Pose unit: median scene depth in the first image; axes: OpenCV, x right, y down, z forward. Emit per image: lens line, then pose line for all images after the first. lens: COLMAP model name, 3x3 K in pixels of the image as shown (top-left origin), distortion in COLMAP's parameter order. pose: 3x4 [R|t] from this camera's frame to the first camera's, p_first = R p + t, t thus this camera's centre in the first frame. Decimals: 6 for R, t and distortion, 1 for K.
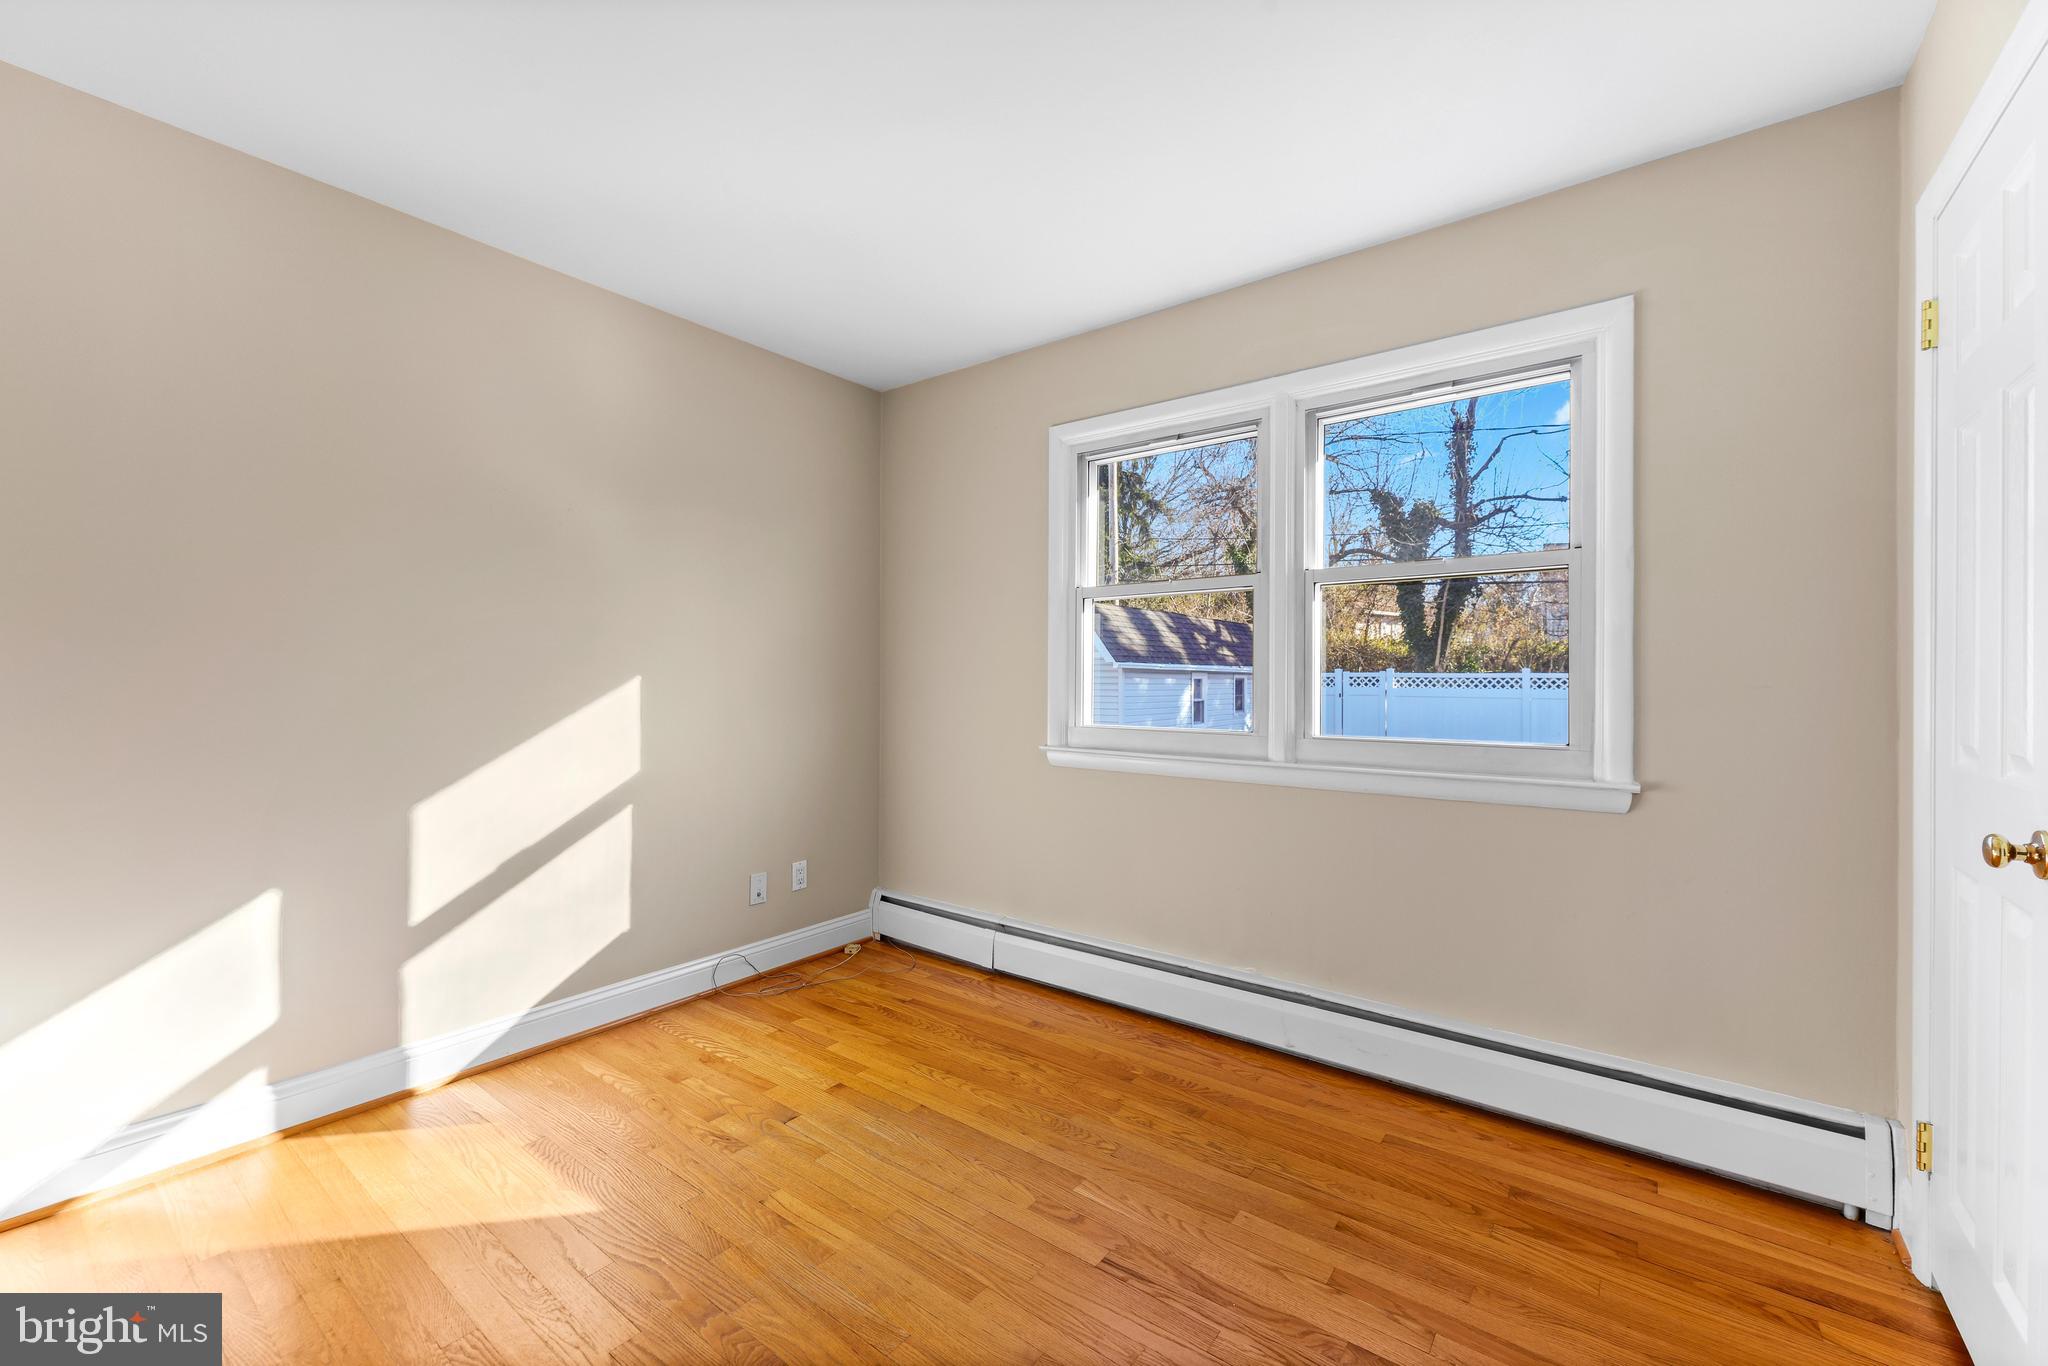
lens RADIAL K [[827.3, 0, 1018.4], [0, 827.3, 675.6], [0, 0, 1]] dist [-0.001660, -0.000262]
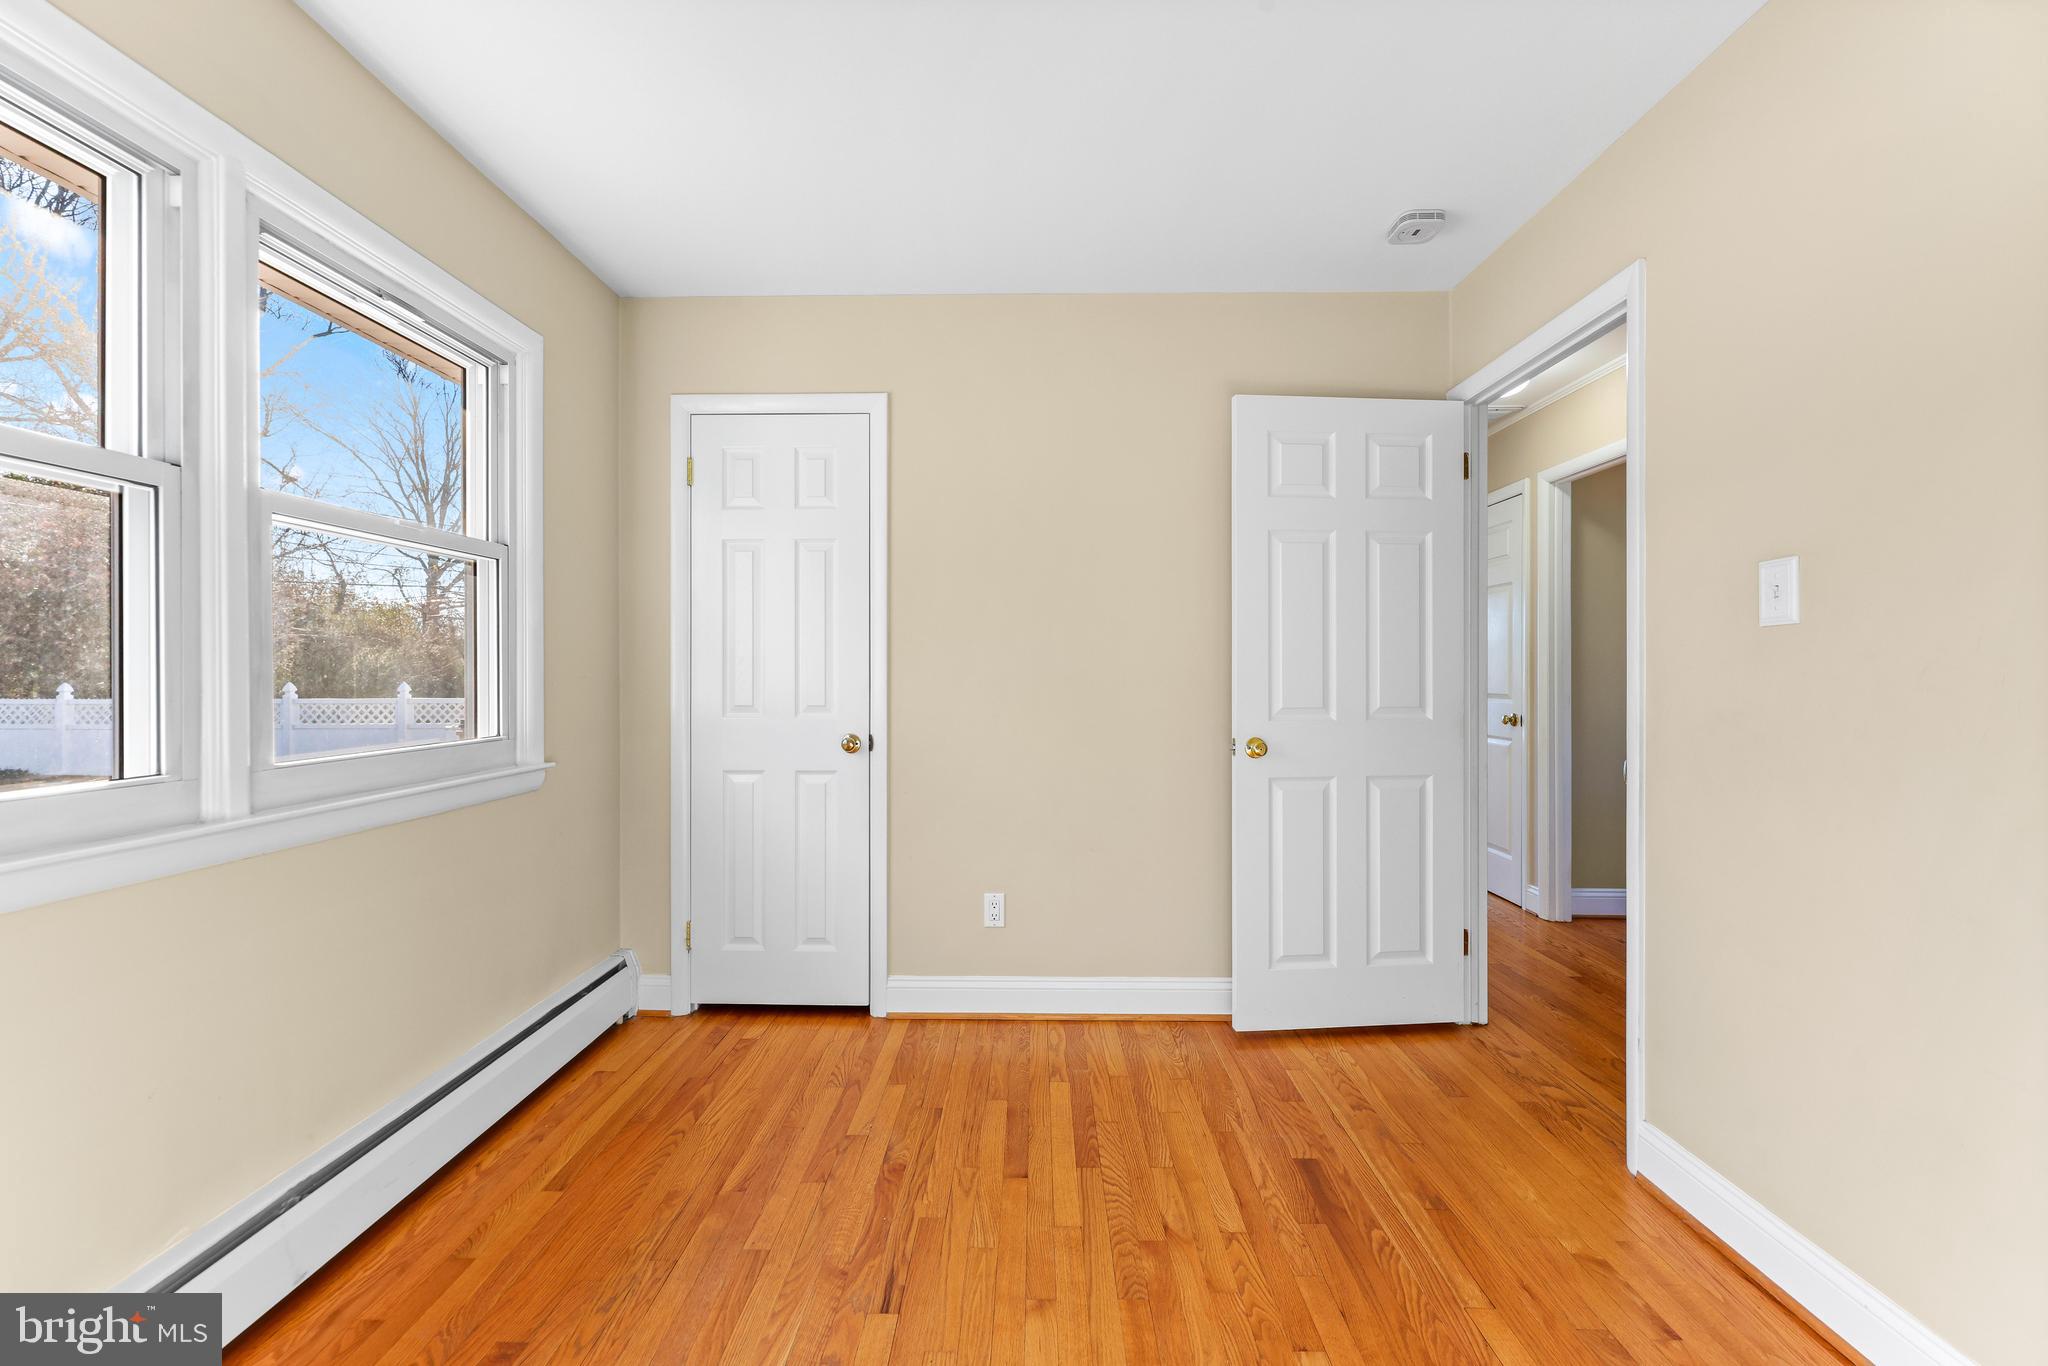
lens RADIAL K [[827.3, 0, 1020.8], [0, 827.3, 675.7], [0, 0, 1]] dist [-0.001660, -0.000262]
pose [[-0.603103, -0.005584, 0.797644, -0.654135], [-0.008359, 0.999965, 0.000679, 0.004038], [-0.797619, -0.006258, -0.603129, 1.322901]]
